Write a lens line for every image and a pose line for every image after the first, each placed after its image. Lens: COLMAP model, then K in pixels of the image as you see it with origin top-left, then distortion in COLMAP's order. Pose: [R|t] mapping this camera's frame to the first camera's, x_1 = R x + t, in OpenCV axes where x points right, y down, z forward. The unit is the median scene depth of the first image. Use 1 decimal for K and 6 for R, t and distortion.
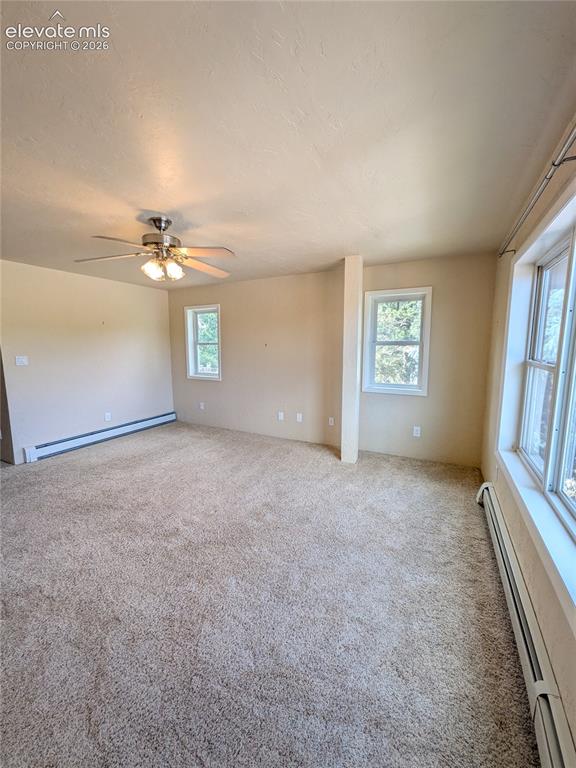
lens RADIAL K [[306.5, 0, 288.0], [0, 306.5, 384.0], [0, 0, 1]] dist [0.000153, -0.000006]
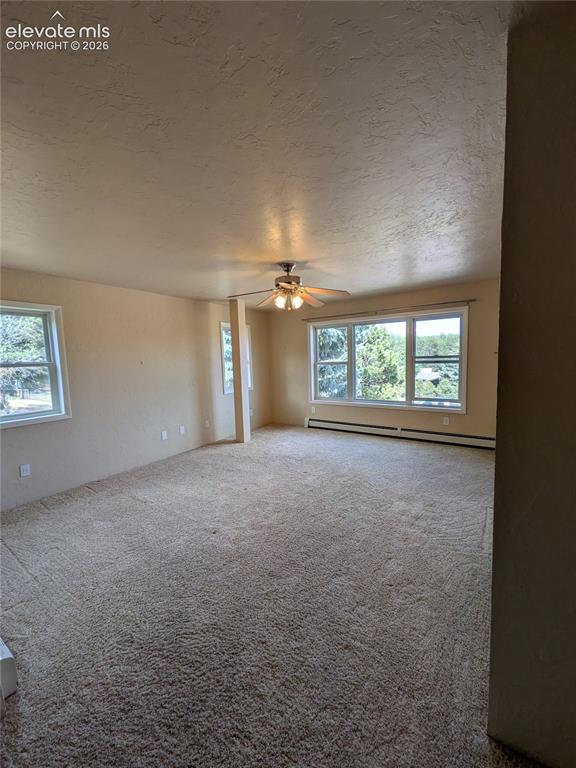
lens RADIAL K [[308.2, 0, 288.0], [0, 308.2, 384.0], [0, 0, 1]] dist [0.000103, 0.000001]
pose [[0.124792, -0.092484, 0.987863, -1.001212], [0.161058, 0.984329, 0.071807, -0.067716], [-0.979024, 0.150143, 0.137731, 0.499976]]
